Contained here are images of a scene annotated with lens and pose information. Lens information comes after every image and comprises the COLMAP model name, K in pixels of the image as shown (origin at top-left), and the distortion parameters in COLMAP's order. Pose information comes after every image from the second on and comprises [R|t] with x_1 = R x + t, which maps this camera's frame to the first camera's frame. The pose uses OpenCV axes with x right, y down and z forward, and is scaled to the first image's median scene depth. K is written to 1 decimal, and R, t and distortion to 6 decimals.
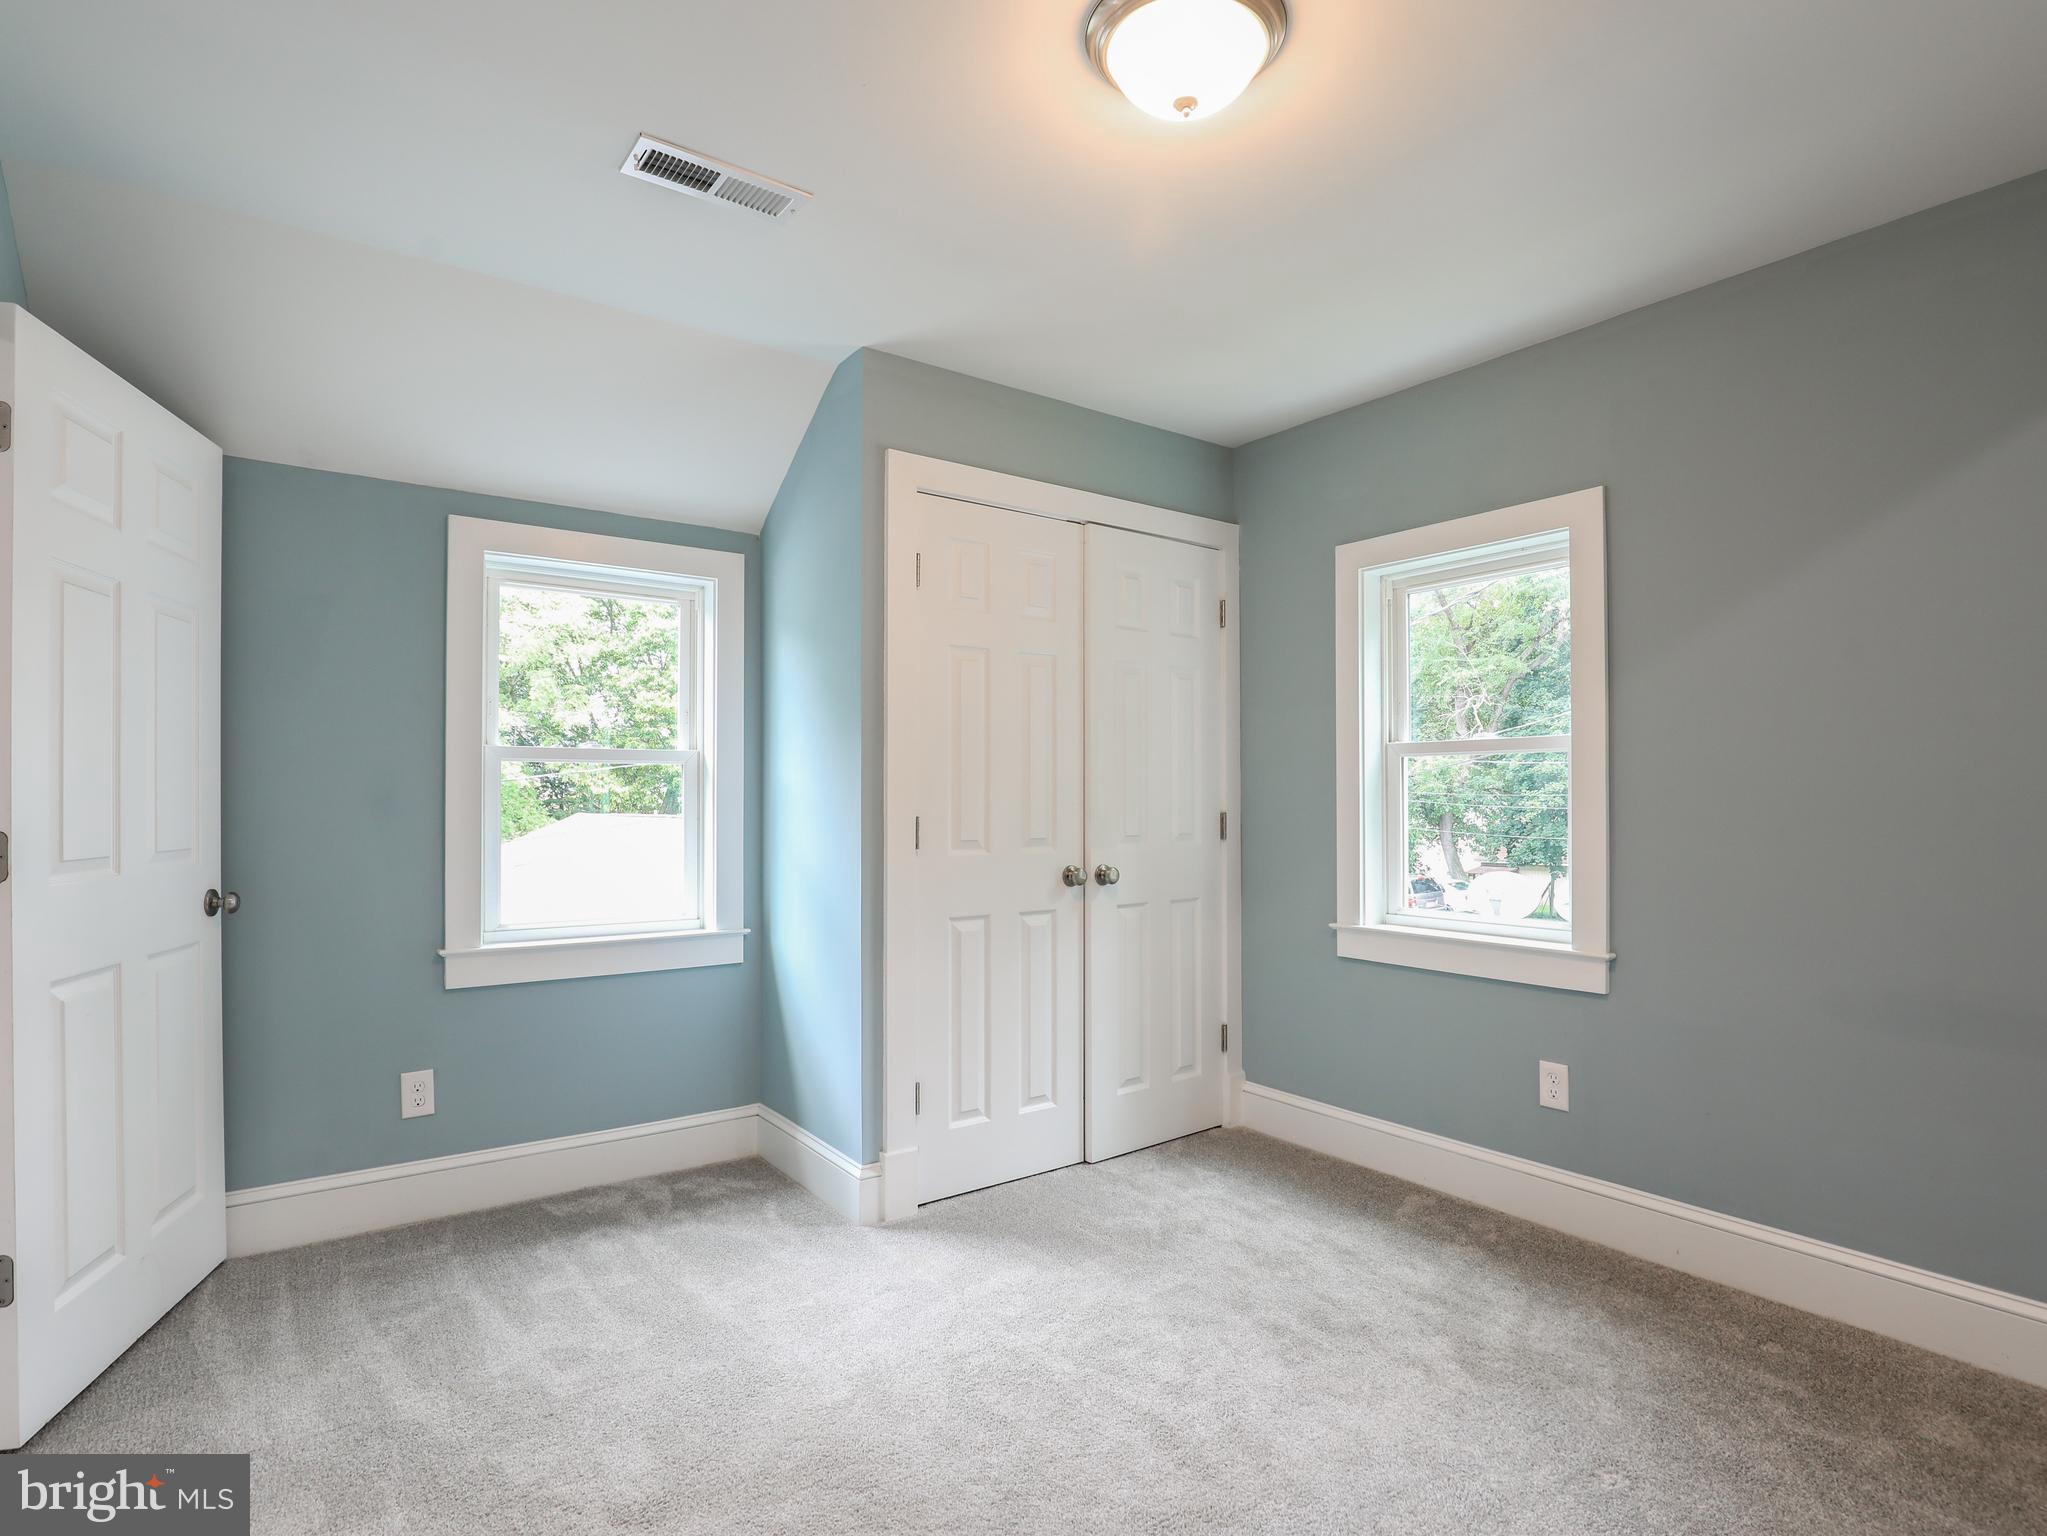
lens RADIAL K [[1052.2, 0, 969.7], [0, 1052.2, 786.8], [0, 0, 1]] dist [-0.037716, 0.004990]
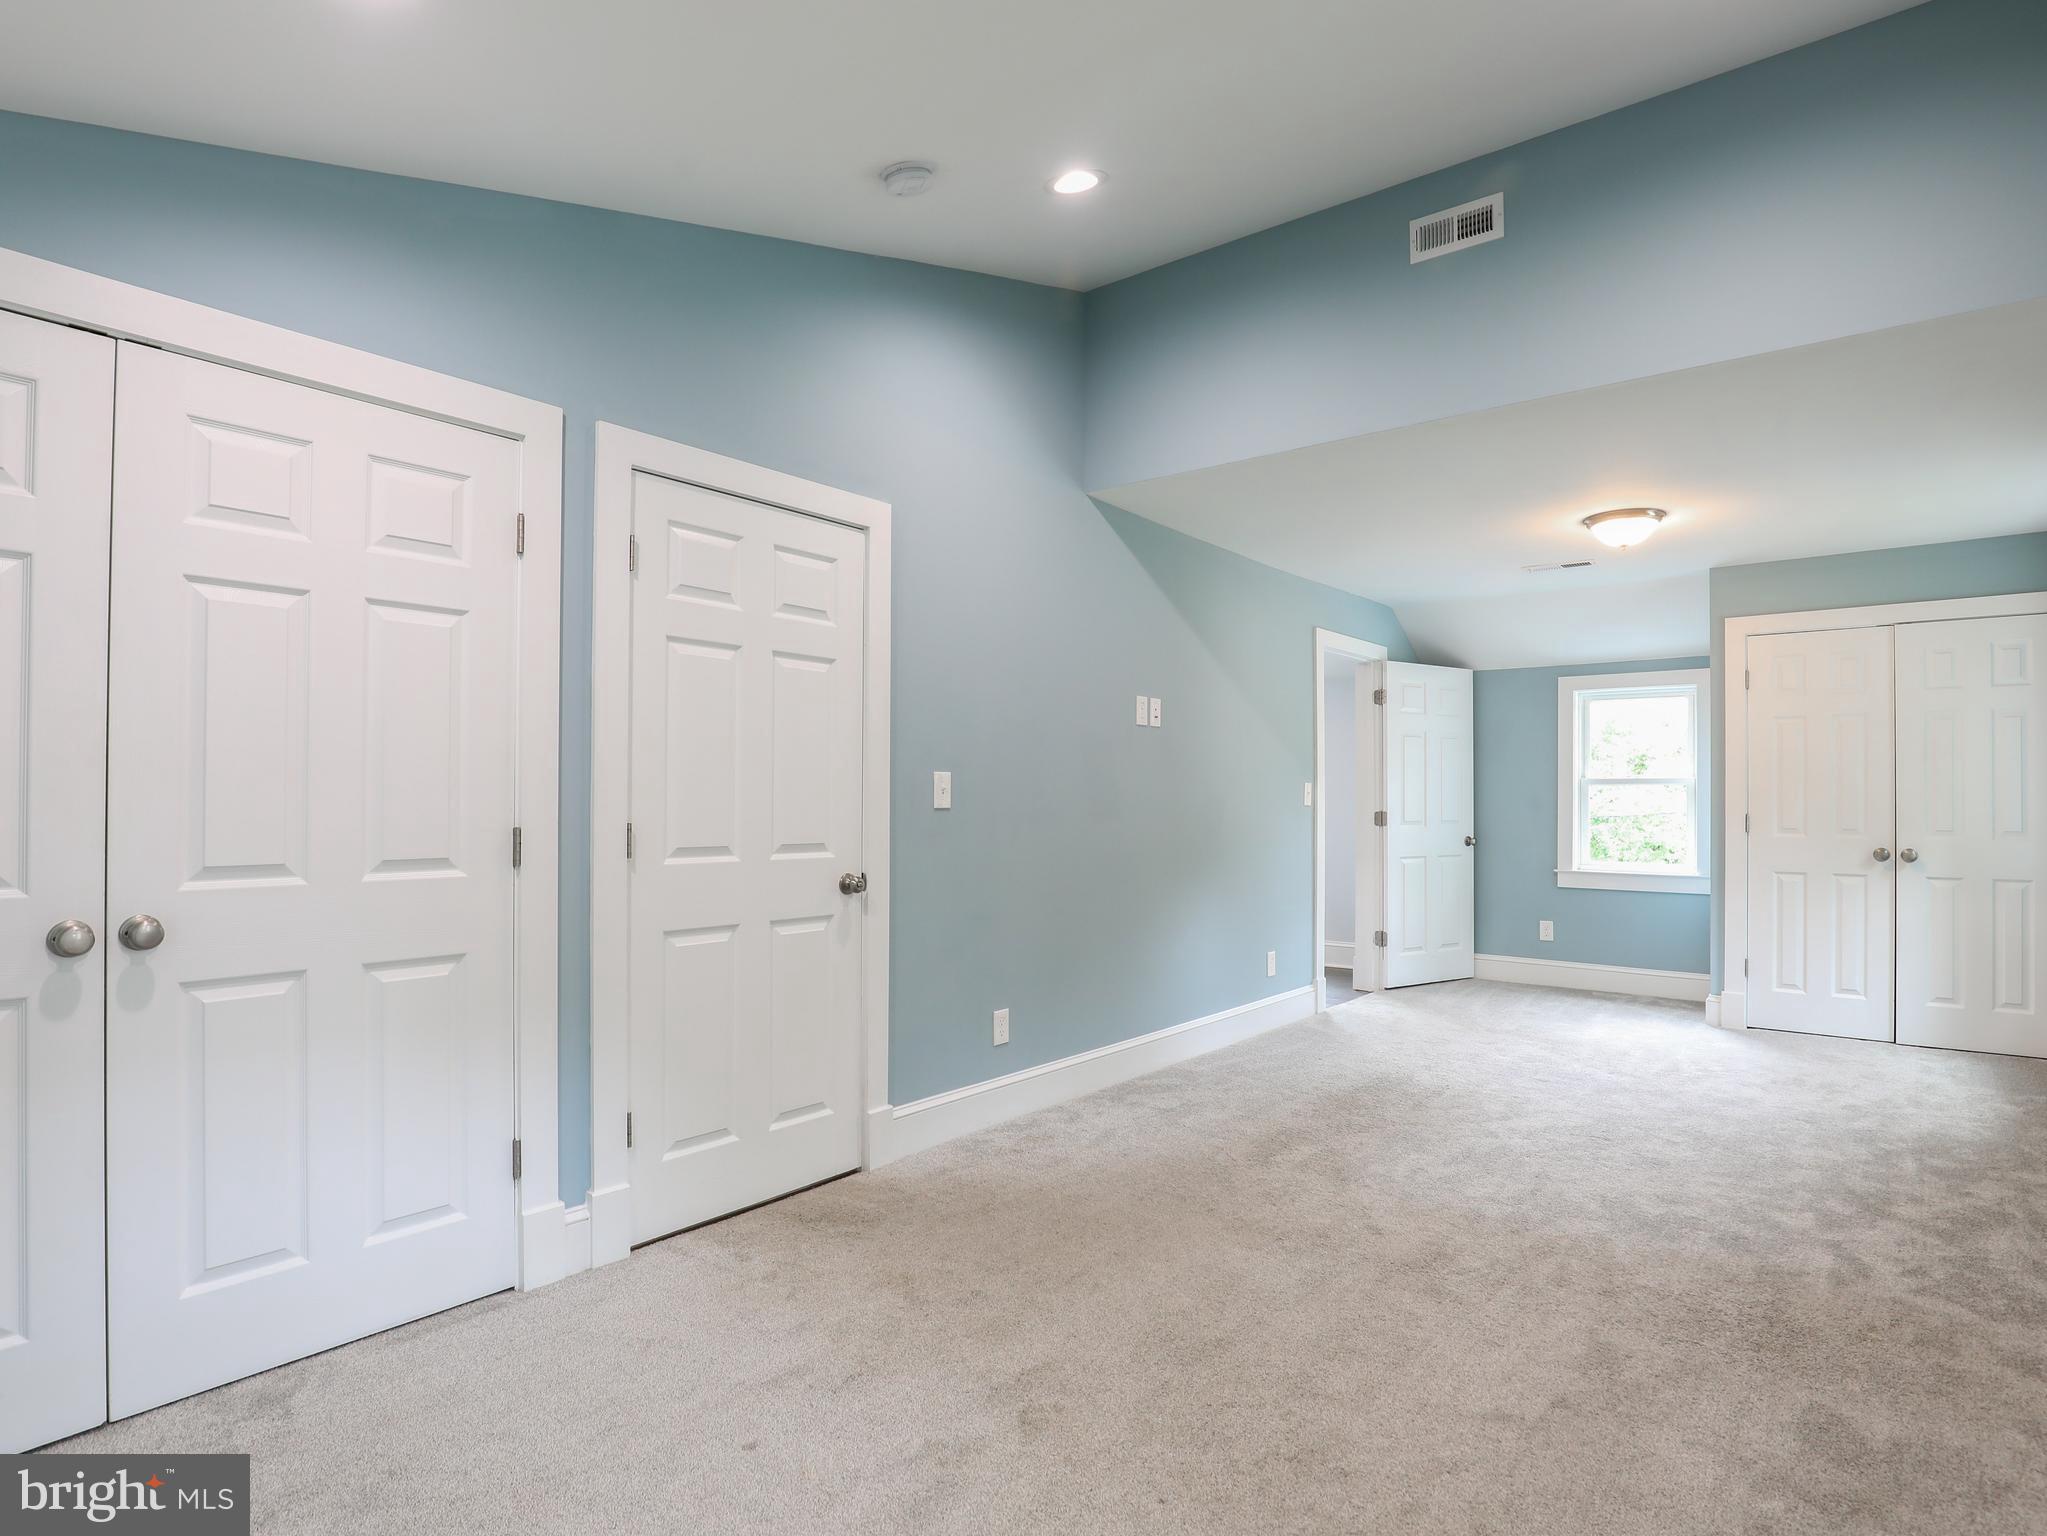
lens RADIAL K [[1052.2, 0, 1025.6], [0, 1052.2, 783.4], [0, 0, 1]] dist [-0.037716, 0.004990]
pose [[0.237061, -0.013071, -0.971407, 1.341534], [0.002600, 0.999914, -0.012821, -0.004499], [0.971491, 0.000514, 0.237075, -0.623096]]
